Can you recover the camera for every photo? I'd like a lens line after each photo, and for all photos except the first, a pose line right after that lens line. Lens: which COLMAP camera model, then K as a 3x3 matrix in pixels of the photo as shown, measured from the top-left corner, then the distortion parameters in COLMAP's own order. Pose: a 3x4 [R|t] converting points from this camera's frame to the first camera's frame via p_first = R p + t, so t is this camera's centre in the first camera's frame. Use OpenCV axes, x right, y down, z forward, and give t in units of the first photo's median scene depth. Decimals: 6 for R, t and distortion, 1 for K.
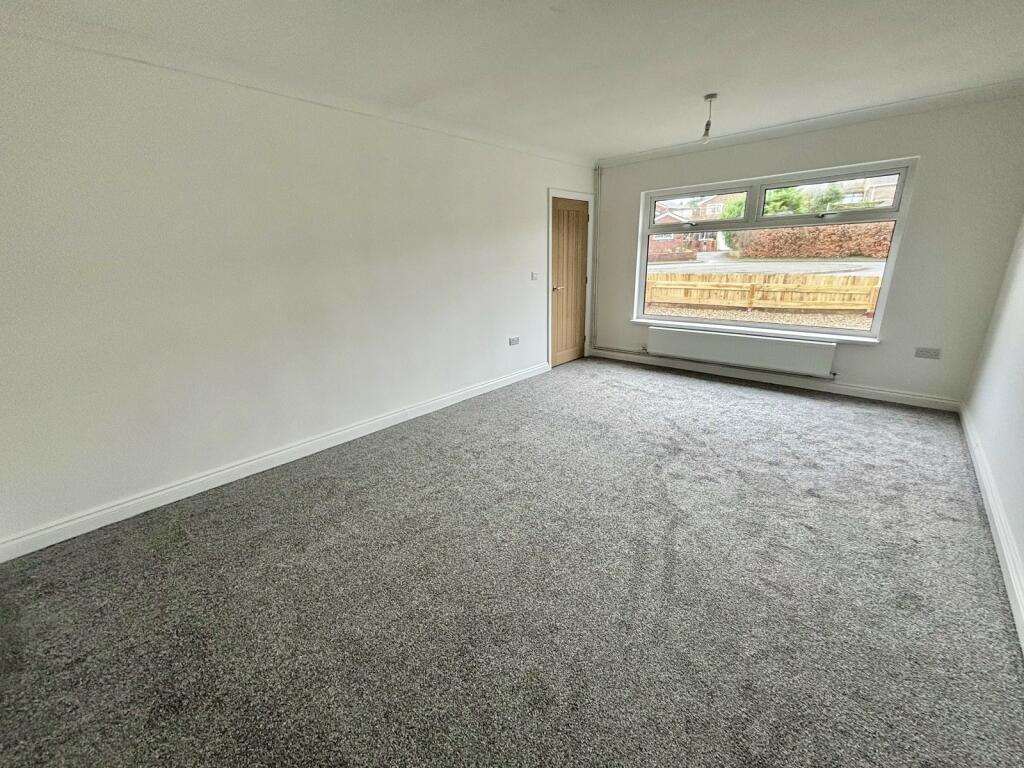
lens RADIAL K [[411.3, 0, 512.0], [0, 411.3, 384.0], [0, 0, 1]] dist [0.002109, -0.003105]
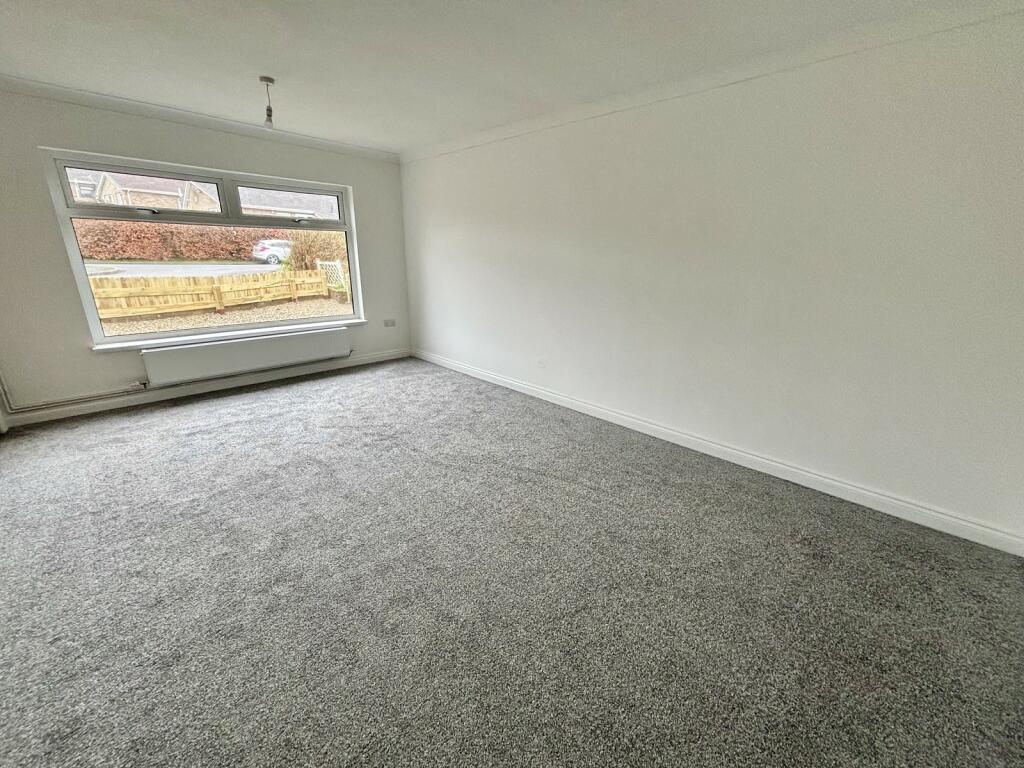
lens RADIAL K [[411.3, 0, 512.0], [0, 411.3, 384.0], [0, 0, 1]] dist [0.002109, -0.003105]
pose [[0.026972, -0.270907, 0.962228, -0.422593], [0.277081, 0.926888, 0.253191, -0.108827], [-0.960468, 0.259786, 0.100063, 0.409484]]
